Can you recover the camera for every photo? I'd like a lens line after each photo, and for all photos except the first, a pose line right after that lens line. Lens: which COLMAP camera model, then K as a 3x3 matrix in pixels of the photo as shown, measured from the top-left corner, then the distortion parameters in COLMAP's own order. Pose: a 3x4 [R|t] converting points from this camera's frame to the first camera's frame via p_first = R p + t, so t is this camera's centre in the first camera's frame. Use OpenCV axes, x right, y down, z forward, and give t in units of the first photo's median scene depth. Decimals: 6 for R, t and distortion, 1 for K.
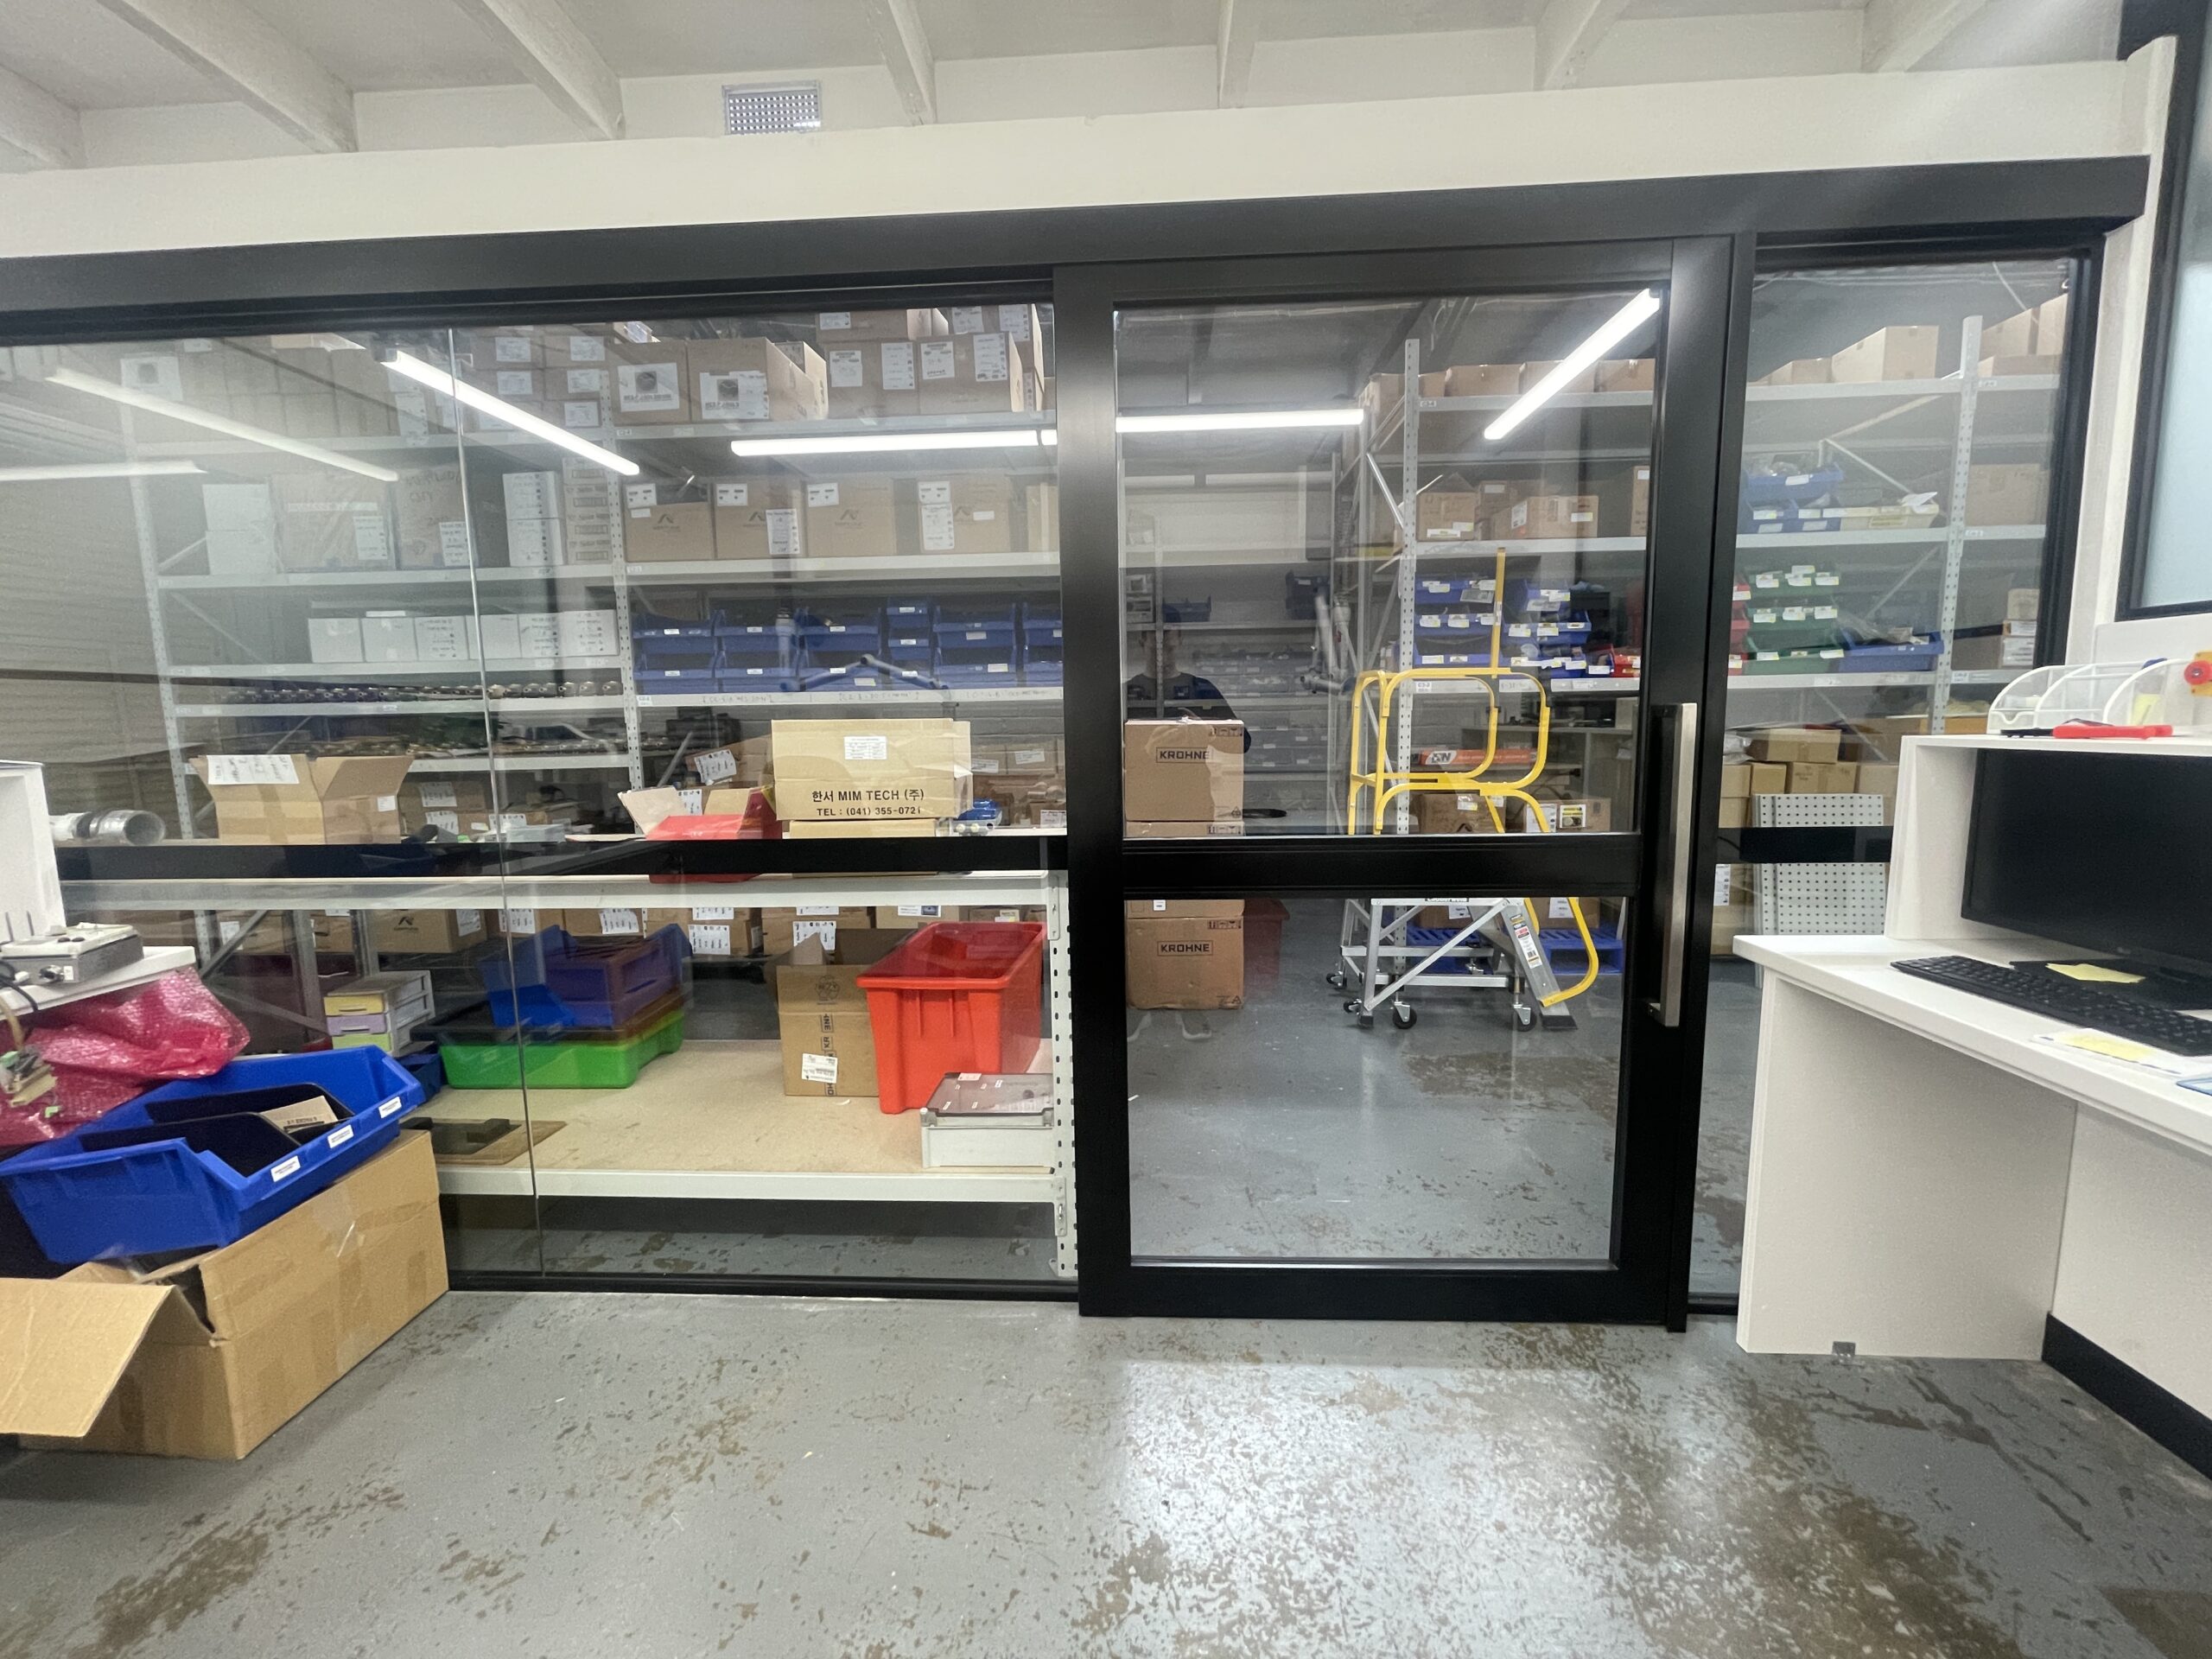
lens RADIAL K [[890.5, 0, 1107.7], [0, 890.5, 820.6], [0, 0, 1]] dist [-0.007991, 0.000859]
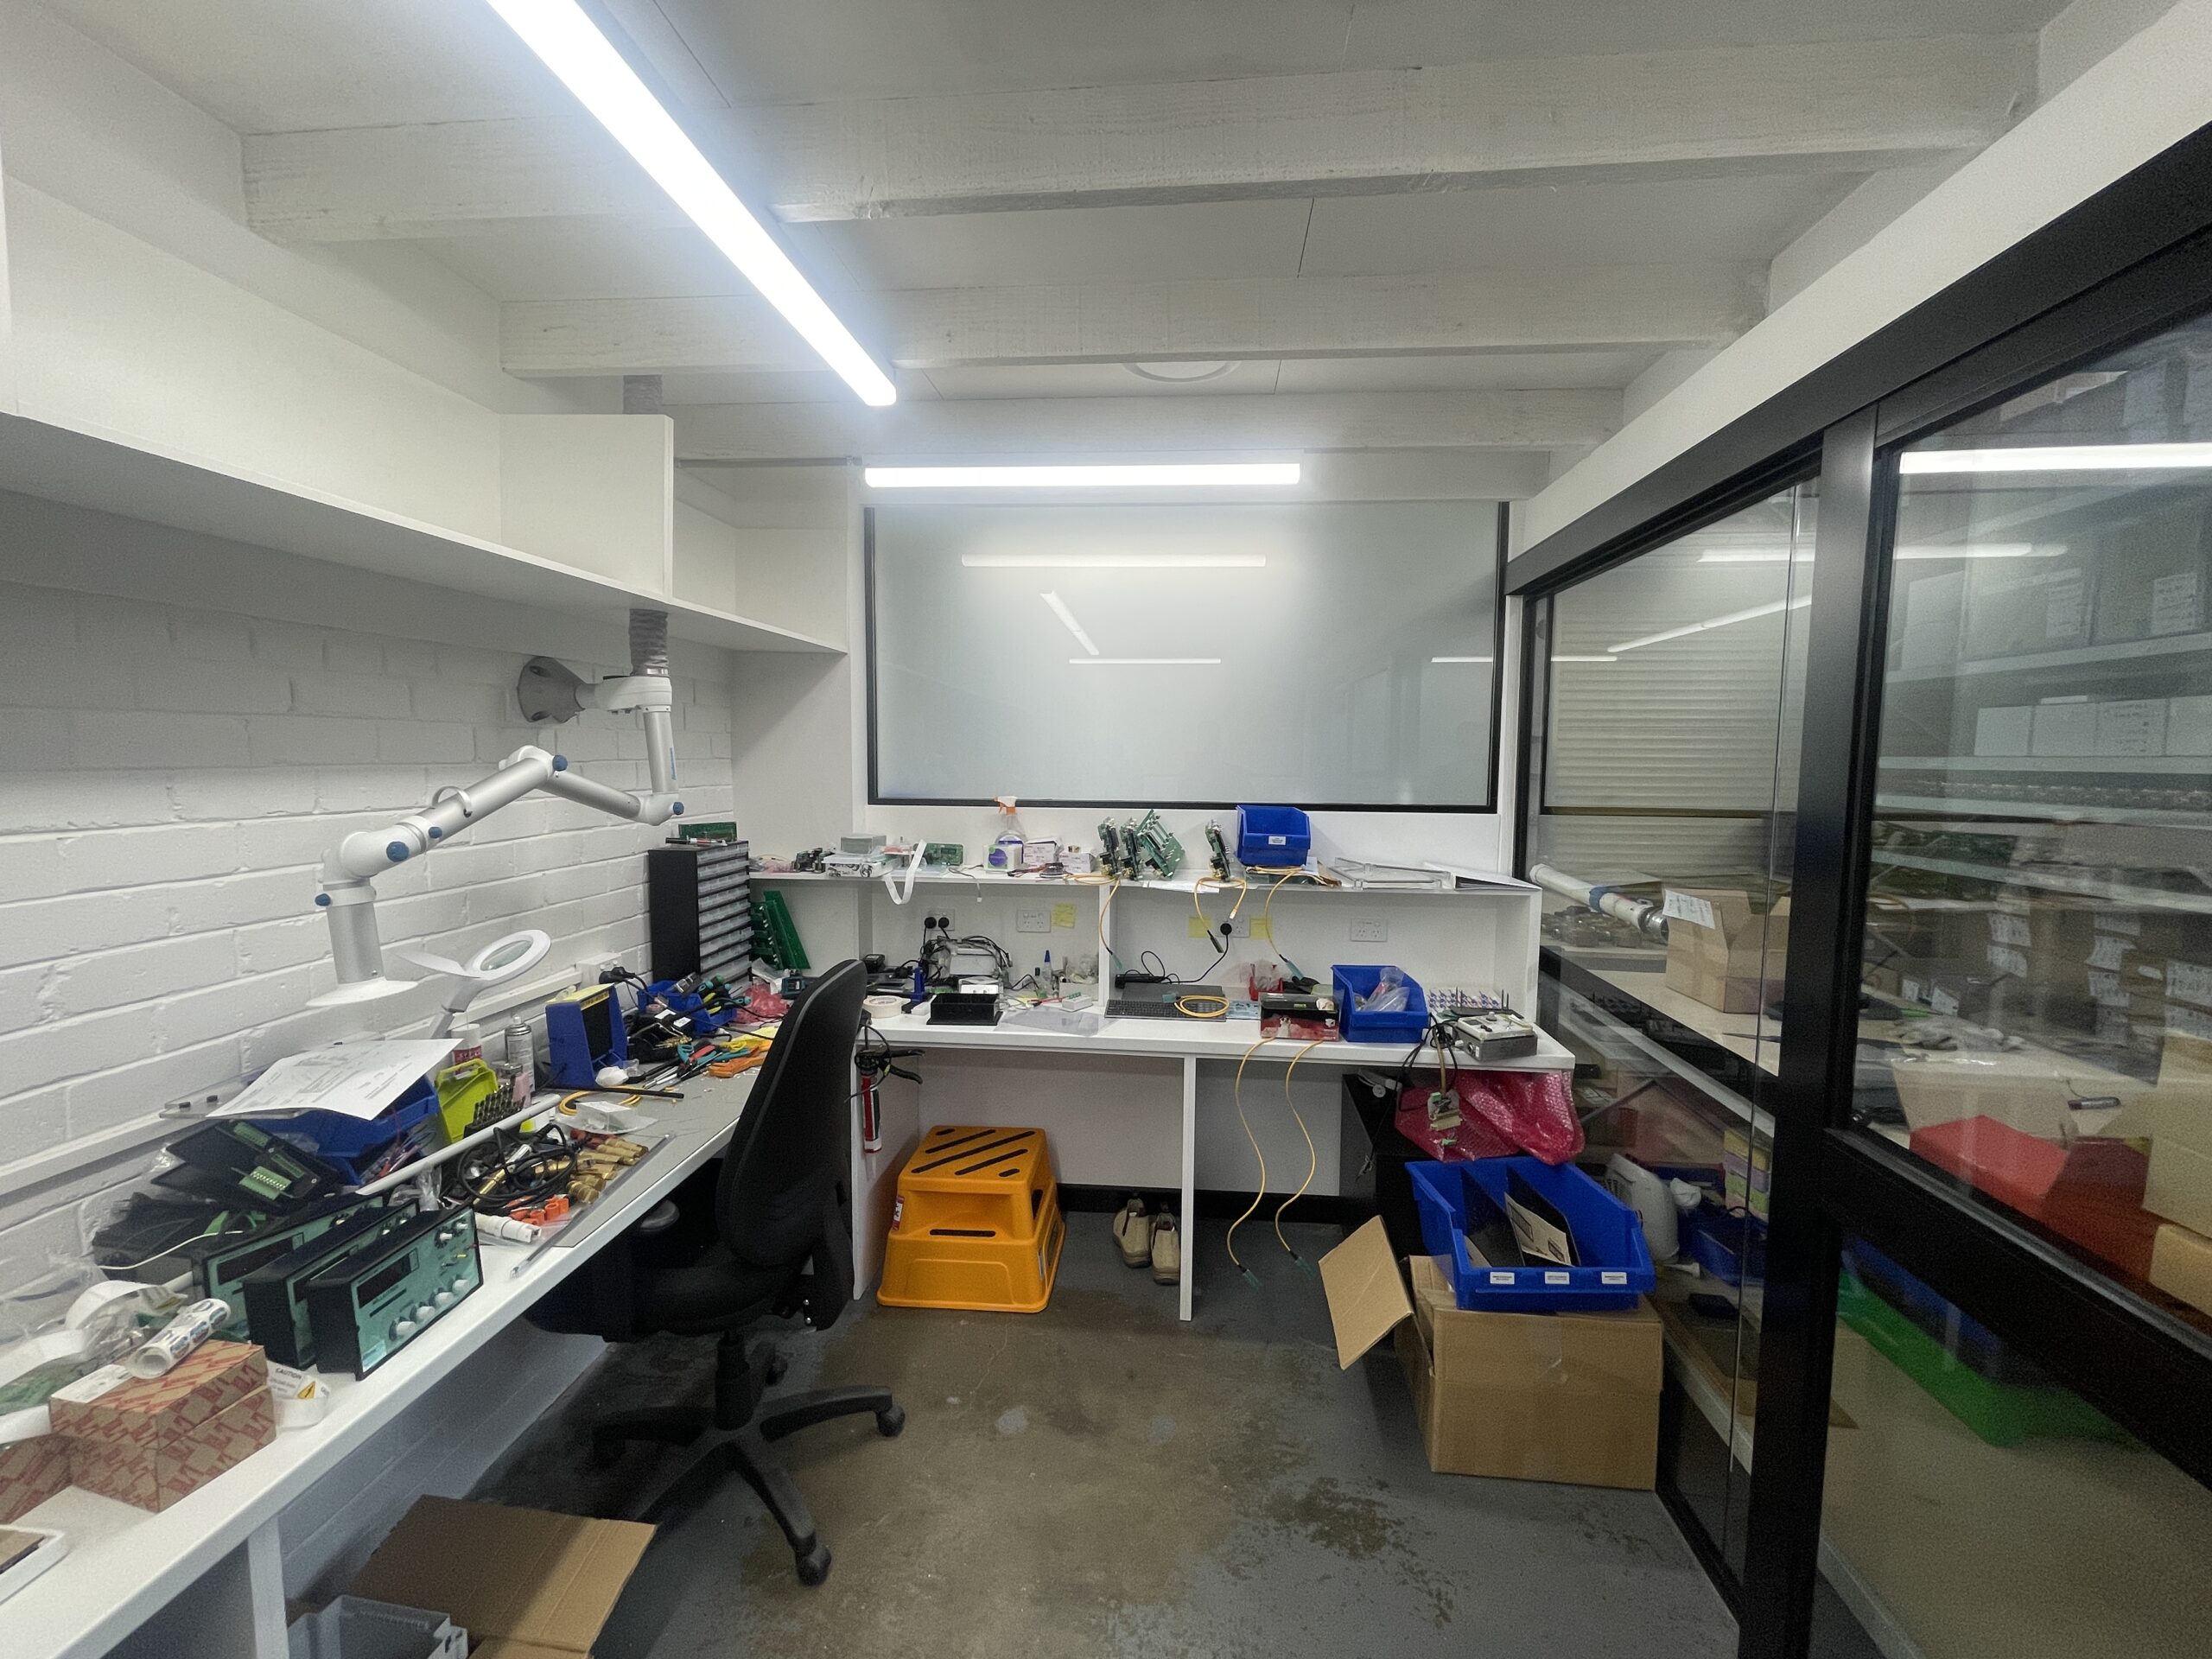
lens RADIAL K [[890.5, 0, 1107.7], [0, 890.5, 820.6], [0, 0, 1]] dist [-0.007991, 0.000859]
pose [[-0.056191, 0.086132, -0.994698, 0.080124], [-0.123043, 0.988080, 0.092509, -0.090767], [0.990809, 0.127589, -0.044923, 0.164162]]
